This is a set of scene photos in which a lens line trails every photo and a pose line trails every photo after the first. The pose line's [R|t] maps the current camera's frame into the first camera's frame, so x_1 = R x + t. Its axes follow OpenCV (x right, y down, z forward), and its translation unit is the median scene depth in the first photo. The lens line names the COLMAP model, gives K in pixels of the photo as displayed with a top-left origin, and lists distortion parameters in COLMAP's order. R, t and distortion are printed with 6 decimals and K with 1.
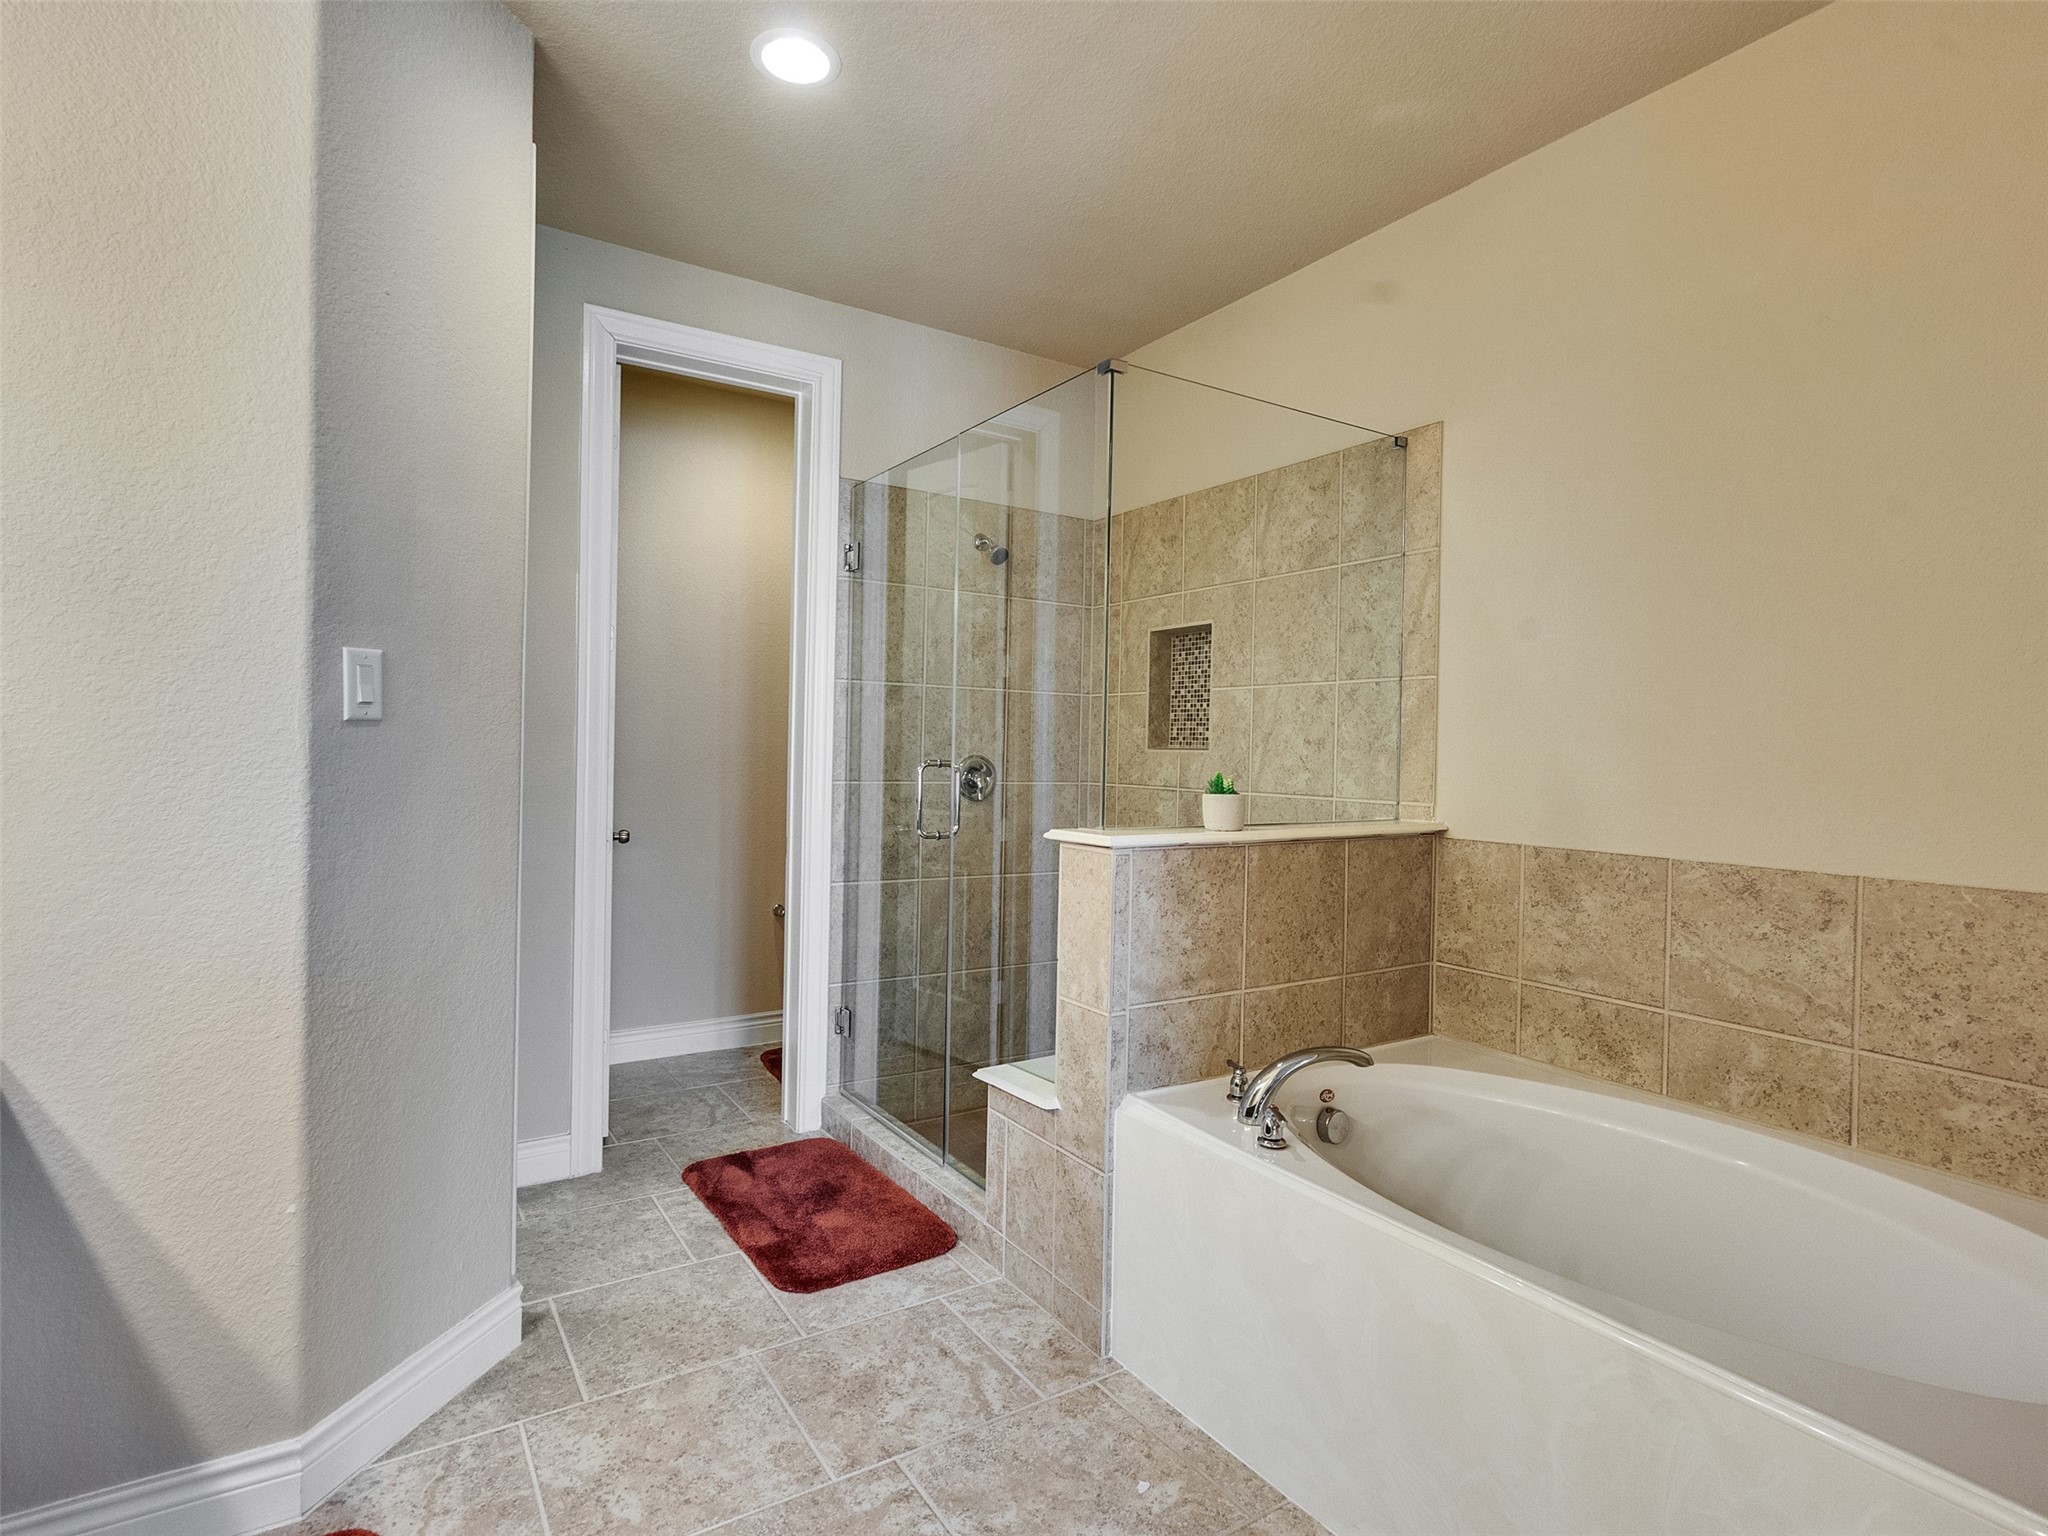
lens RADIAL K [[1045.9, 0, 1013.0], [0, 1045.9, 764.3], [0, 0, 1]] dist [-0.006803, 0.003711]
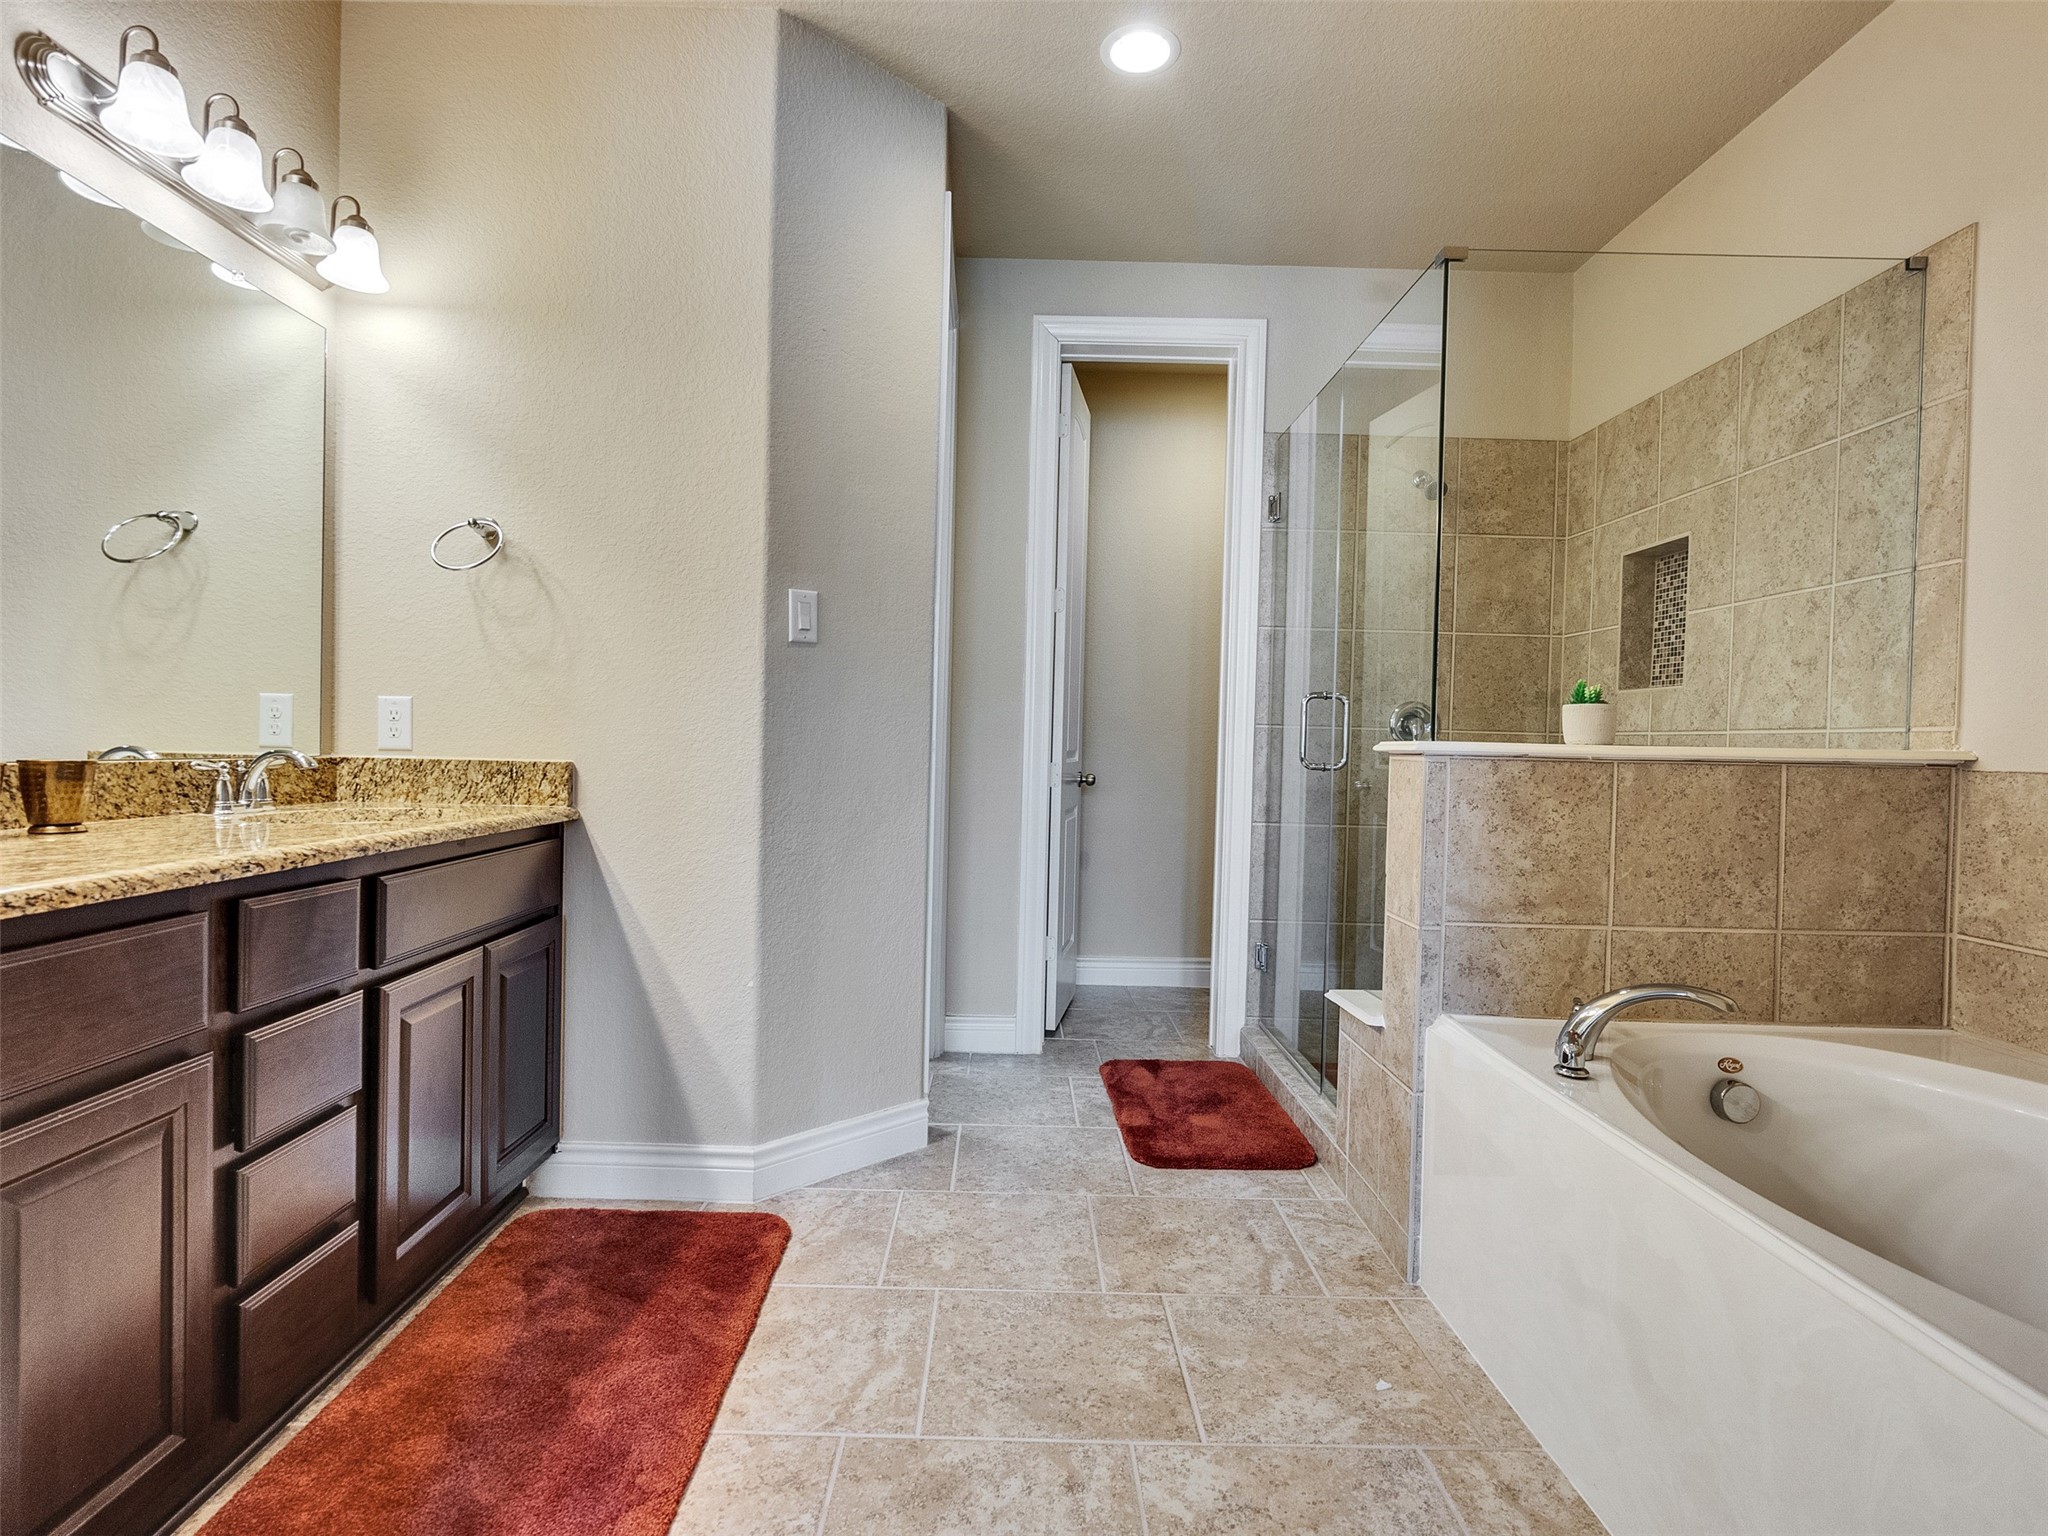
lens RADIAL K [[1045.9, 0, 1015.7], [0, 1045.9, 766.5], [0, 0, 1]] dist [-0.006803, 0.003711]
pose [[0.845511, 0.011332, -0.533838, 0.236474], [-0.013784, 0.999905, -0.000605, 0.079092], [0.533780, 0.007870, 0.845587, -0.010980]]
